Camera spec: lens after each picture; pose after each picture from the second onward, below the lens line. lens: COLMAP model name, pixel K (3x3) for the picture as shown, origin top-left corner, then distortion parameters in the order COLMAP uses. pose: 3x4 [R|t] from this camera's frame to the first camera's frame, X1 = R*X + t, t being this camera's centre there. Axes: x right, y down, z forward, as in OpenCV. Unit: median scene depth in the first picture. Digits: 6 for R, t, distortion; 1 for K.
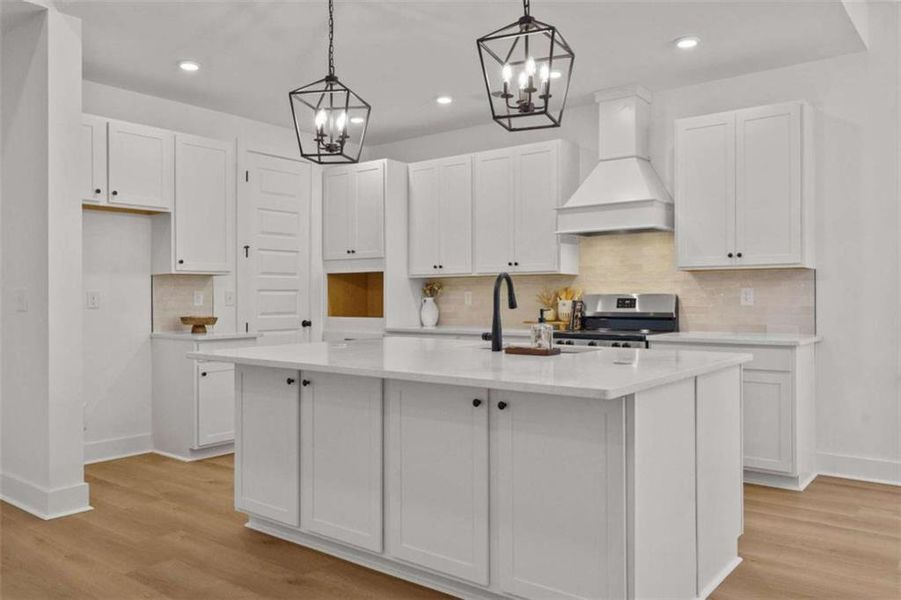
lens RADIAL K [[690.1, 0, 448.3], [0, 690.1, 294.5], [0, 0, 1]] dist [0.001113, -0.001236]
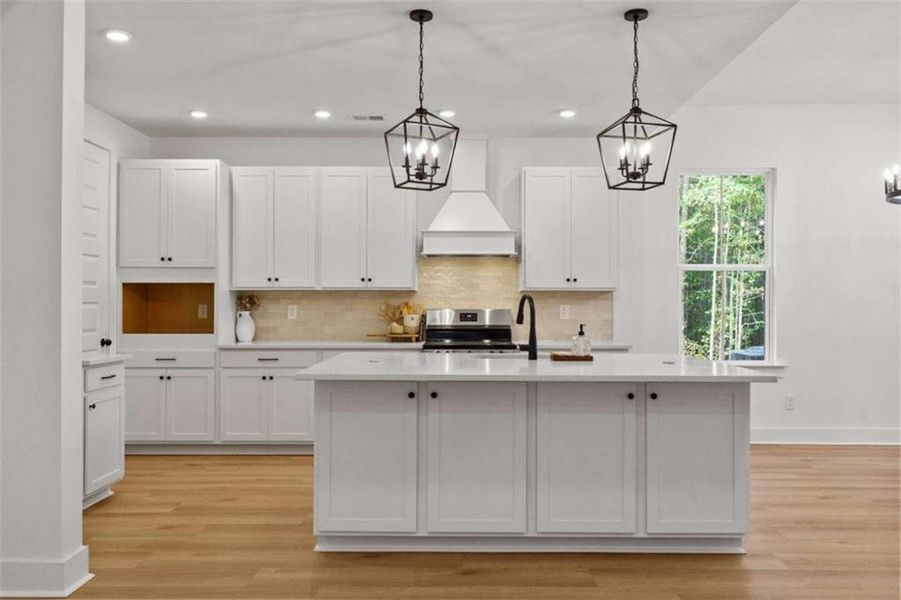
lens RADIAL K [[741.7, 0, 450.5], [0, 741.7, 300.0], [0, 0, 1]] dist [0.011699, 0.002720]
pose [[0.791284, 0.009722, 0.611372, -0.519909], [-0.007422, 0.999953, -0.006296, -0.007971], [-0.611404, 0.000444, 0.791319, 0.037285]]
